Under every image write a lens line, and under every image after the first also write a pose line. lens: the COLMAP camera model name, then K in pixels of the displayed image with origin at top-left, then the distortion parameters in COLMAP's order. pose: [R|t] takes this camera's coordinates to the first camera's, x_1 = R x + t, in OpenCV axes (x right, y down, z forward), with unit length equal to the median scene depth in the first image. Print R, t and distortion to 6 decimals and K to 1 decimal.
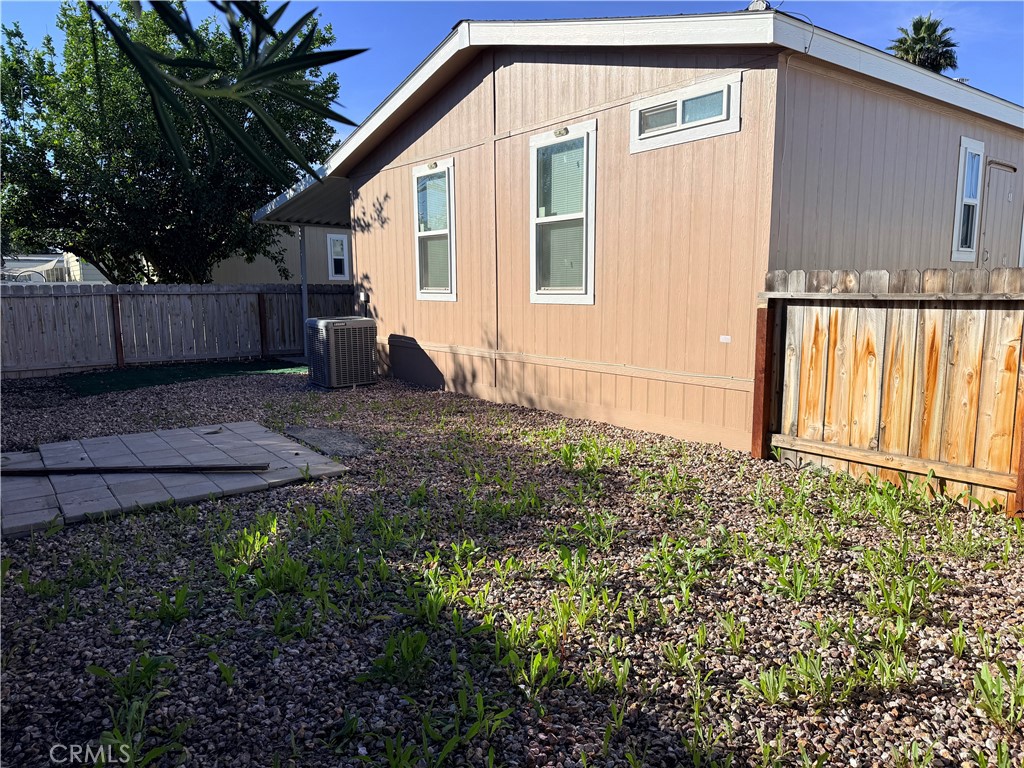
lens RADIAL K [[714.5, 0, 514.7], [0, 714.5, 385.7], [0, 0, 1]] dist [0.072955, -0.096599]
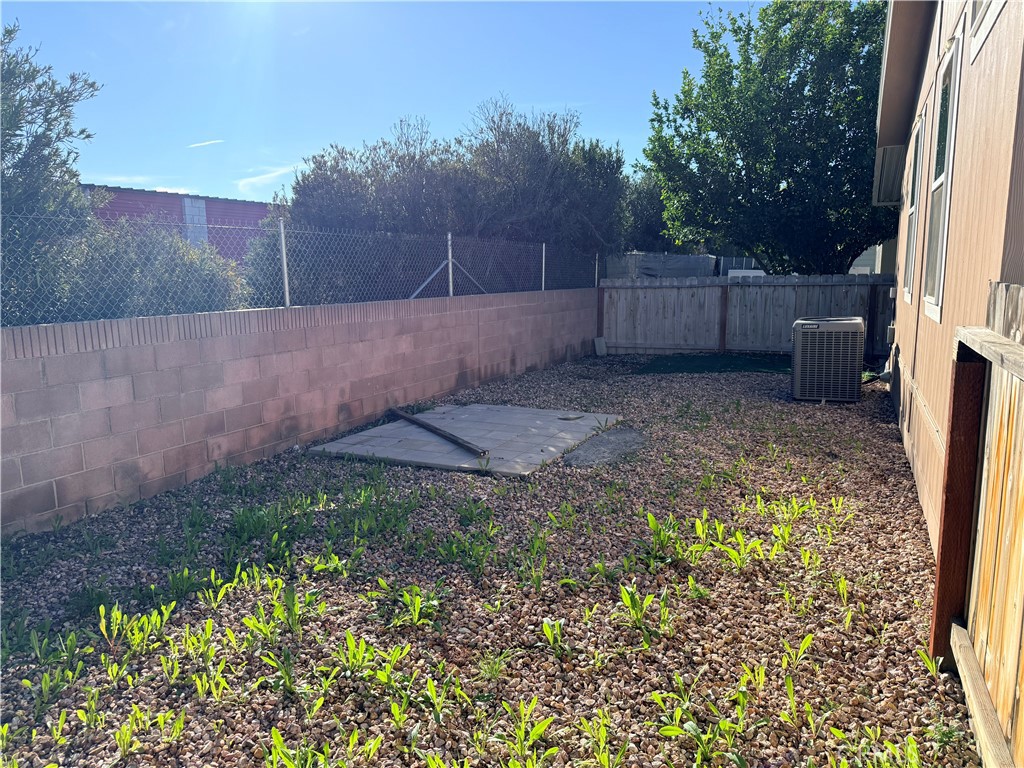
lens RADIAL K [[714.5, 0, 512.7], [0, 714.5, 384.5], [0, 0, 1]] dist [0.072955, -0.096599]
pose [[0.447419, 0.135111, -0.884059, 0.293341], [-0.113063, 0.989136, 0.093949, -0.046627], [0.887149, 0.057920, 0.457835, 0.241385]]
